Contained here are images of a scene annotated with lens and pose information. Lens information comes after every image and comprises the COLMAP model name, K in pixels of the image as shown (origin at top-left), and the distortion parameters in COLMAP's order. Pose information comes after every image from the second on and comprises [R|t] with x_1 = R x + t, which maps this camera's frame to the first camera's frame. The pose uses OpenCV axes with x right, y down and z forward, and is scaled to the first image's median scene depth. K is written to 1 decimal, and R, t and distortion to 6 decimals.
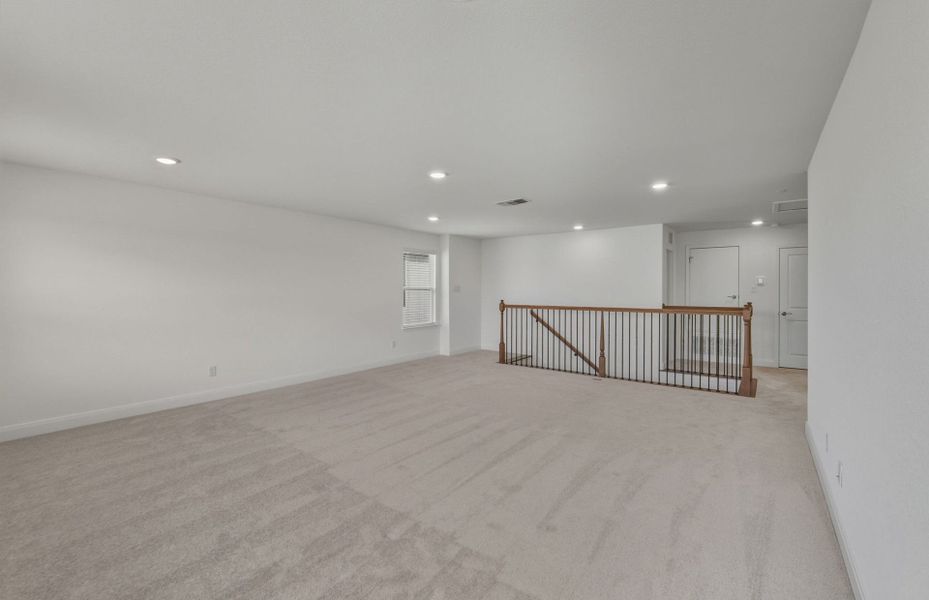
lens RADIAL K [[385.3, 0, 466.2], [0, 385.3, 291.8], [0, 0, 1]] dist [-0.008520, 0.000161]
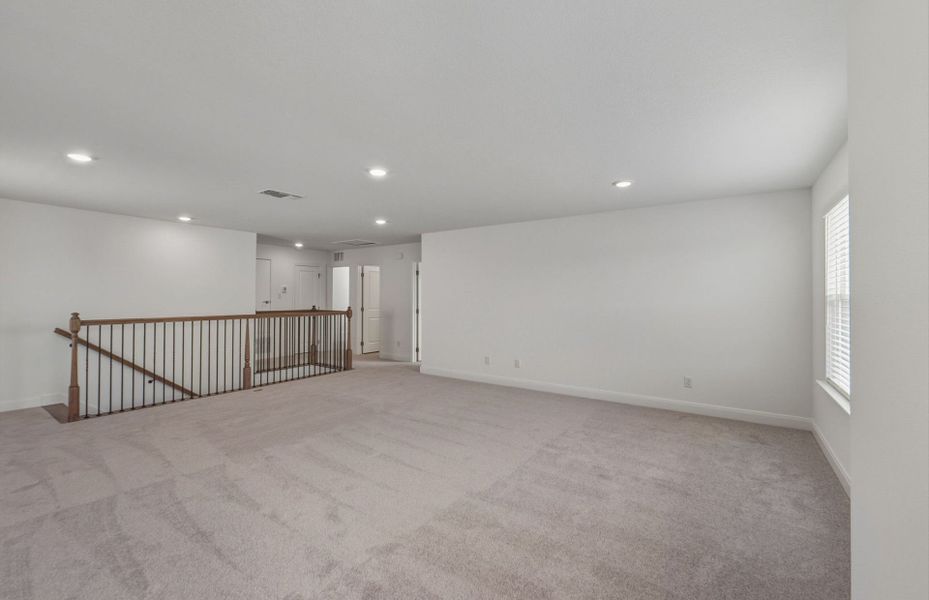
lens RADIAL K [[385.3, 0, 466.2], [0, 385.3, 291.8], [0, 0, 1]] dist [-0.008520, 0.000161]
pose [[-0.037382, 0.014580, 0.999195, -0.552887], [0.001334, 0.999893, -0.014541, -0.001241], [-0.999300, 0.000790, -0.037398, 0.455764]]
